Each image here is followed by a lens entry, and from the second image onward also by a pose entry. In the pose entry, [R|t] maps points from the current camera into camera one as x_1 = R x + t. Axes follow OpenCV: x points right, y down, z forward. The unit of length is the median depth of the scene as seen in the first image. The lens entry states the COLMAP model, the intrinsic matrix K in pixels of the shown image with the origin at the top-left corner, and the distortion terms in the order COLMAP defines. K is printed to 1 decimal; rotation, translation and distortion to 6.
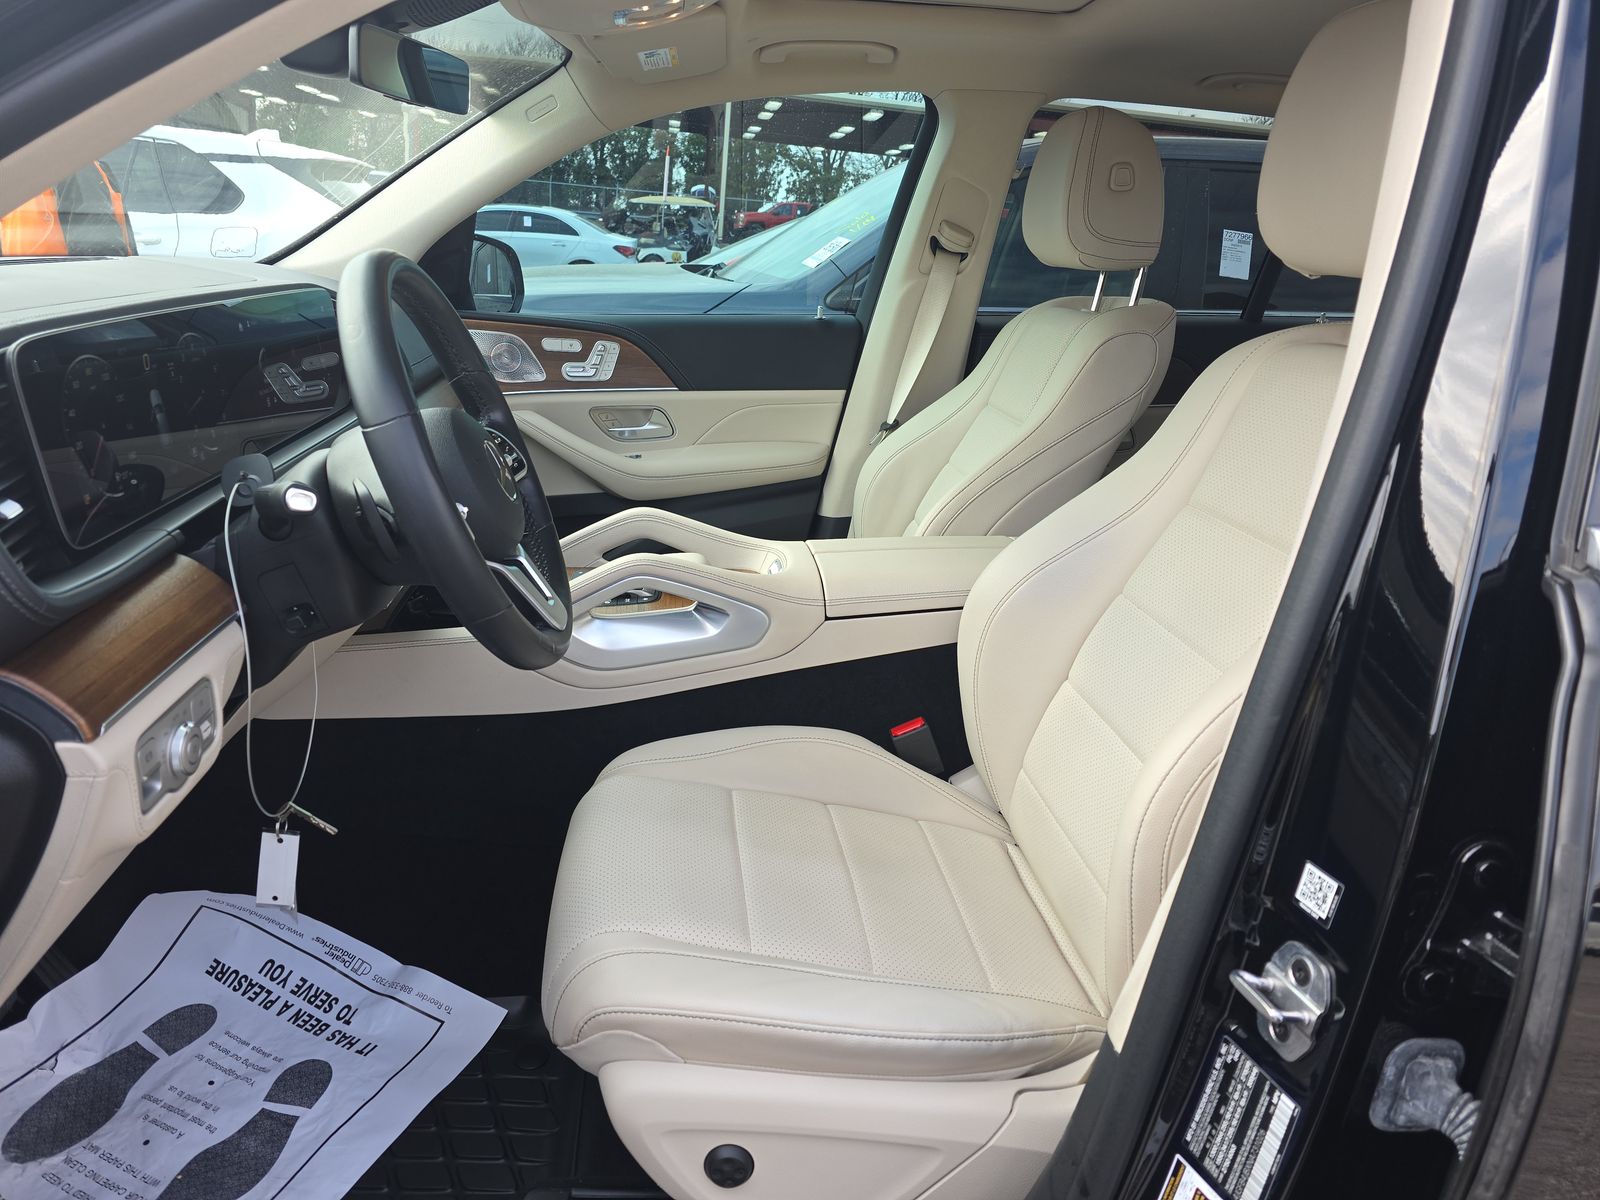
lens RADIAL K [[1287.6, 0, 725.0], [0, 1287.6, 605.9], [0, 0, 1]] dist [0.080174, -0.071971]
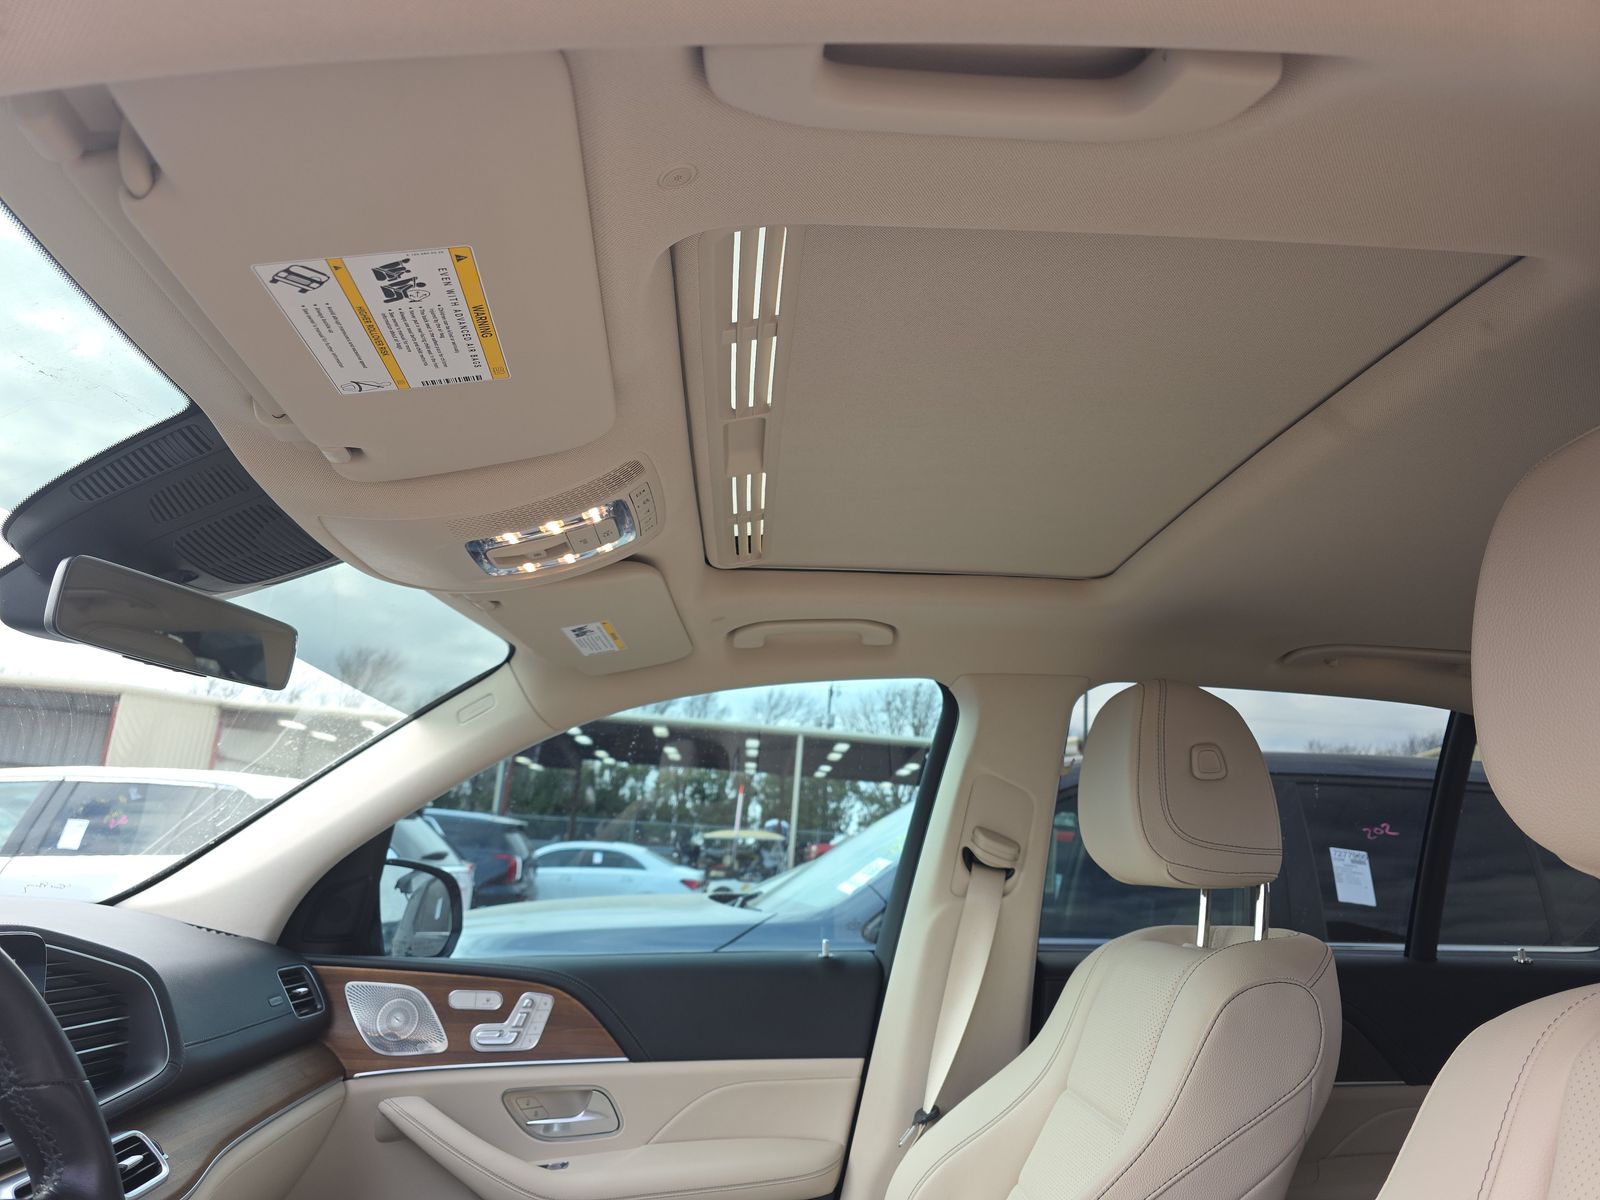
lens RADIAL K [[1287.6, 0, 725.0], [0, 1287.6, 605.9], [0, 0, 1]] dist [0.080174, -0.071971]
pose [[0.998056, -0.030391, -0.054406, 0.037187], [0.001867, 0.887220, -0.461342, -0.034052], [0.062291, 0.460344, 0.885553, 0.143618]]
